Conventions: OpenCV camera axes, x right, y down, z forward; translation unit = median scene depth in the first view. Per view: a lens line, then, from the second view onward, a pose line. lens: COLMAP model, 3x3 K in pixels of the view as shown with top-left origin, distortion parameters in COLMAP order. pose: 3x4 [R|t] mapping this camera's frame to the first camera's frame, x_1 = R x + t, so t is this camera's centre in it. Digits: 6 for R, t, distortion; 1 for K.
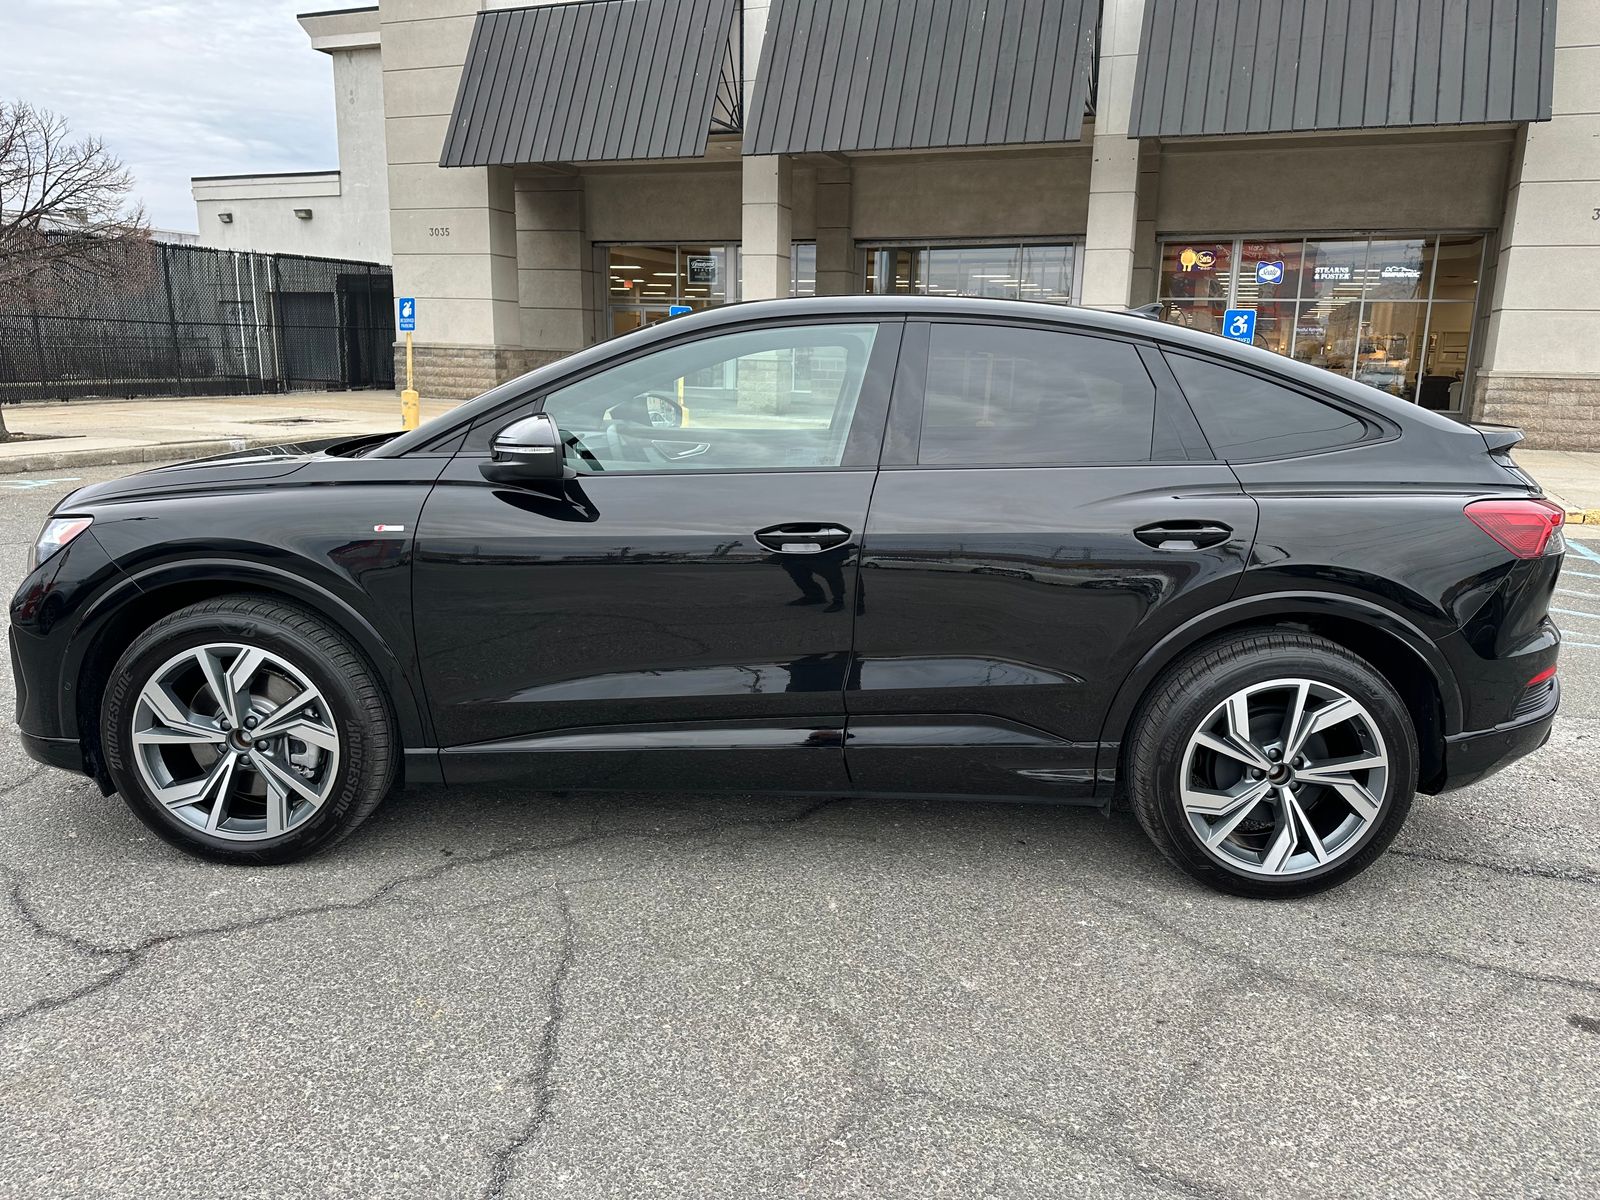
lens RADIAL K [[1130.2, 0, 801.1], [0, 1130.2, 603.4], [0, 0, 1]] dist [0.010129, -0.017857]
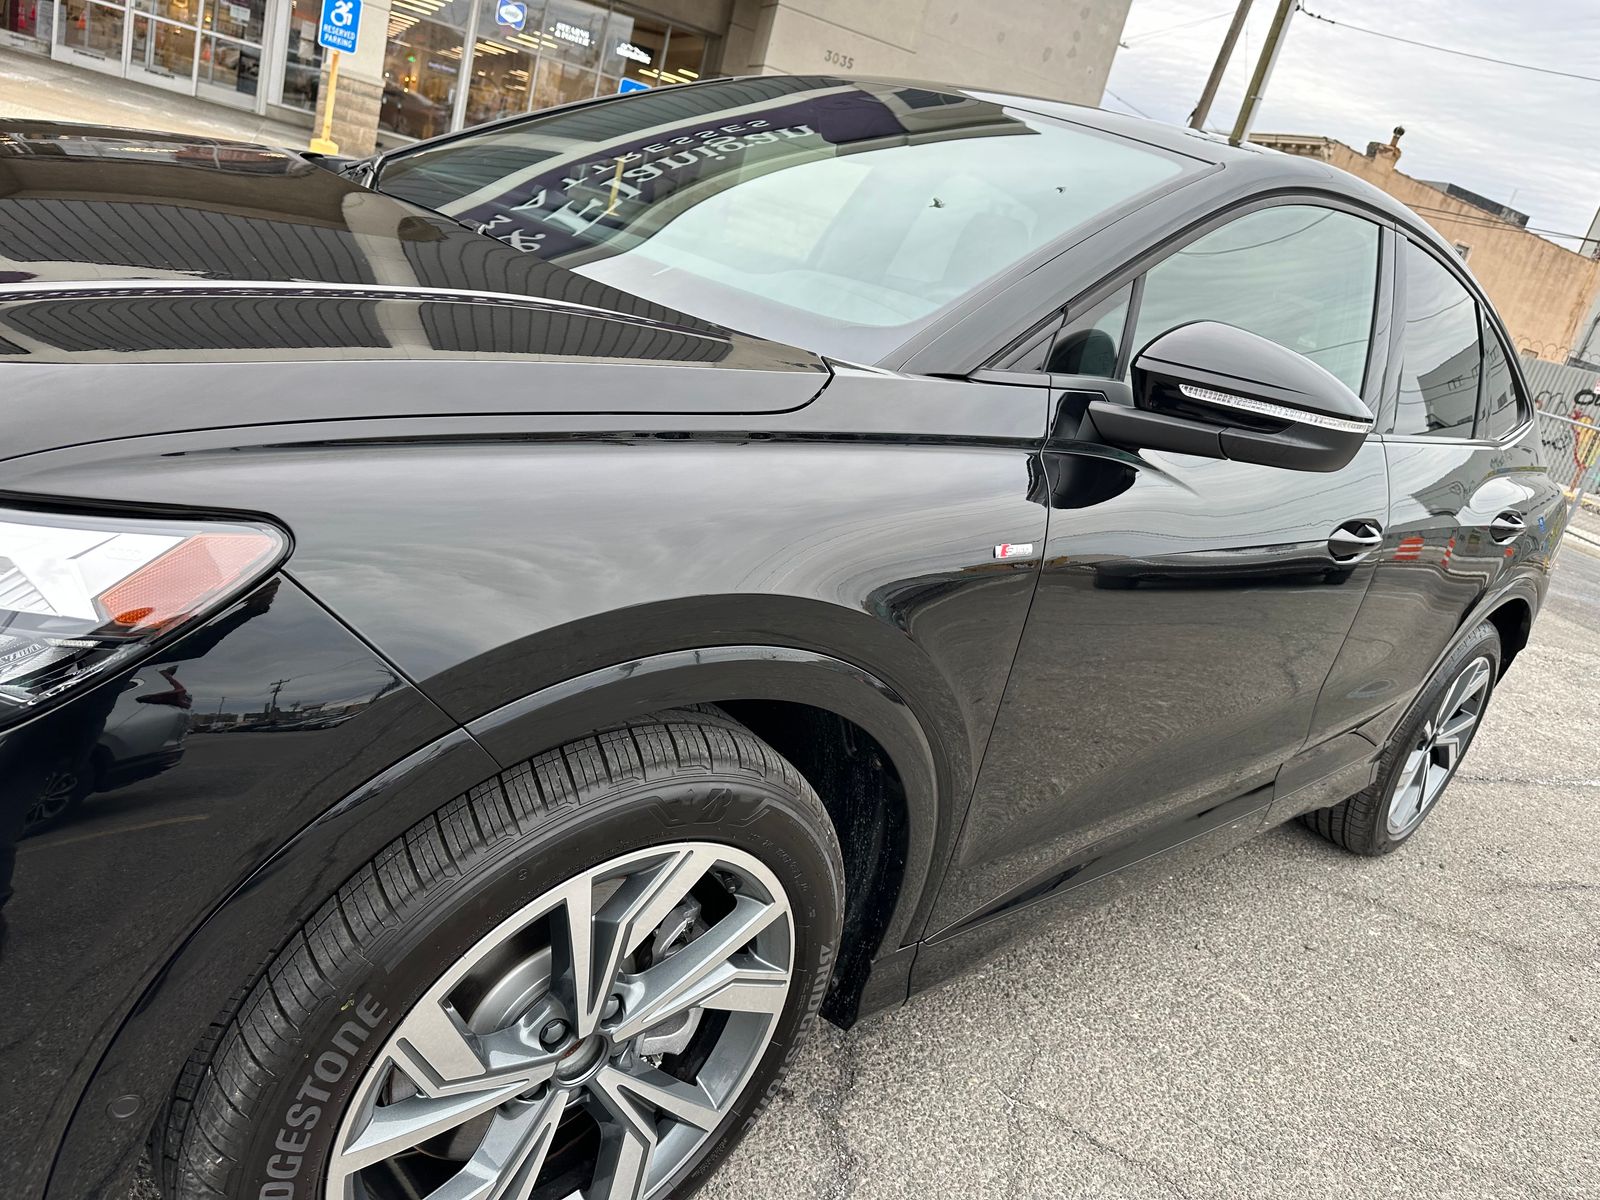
lens RADIAL K [[1132.1, 0, 806.7], [0, 1132.1, 594.5], [0, 0, 1]] dist [0.001508, -0.006396]
pose [[0.713501, -0.061451, 0.697954, -0.712512], [-0.093045, 0.979014, 0.181315, -0.118449], [-0.694449, -0.194309, 0.692809, 0.706124]]
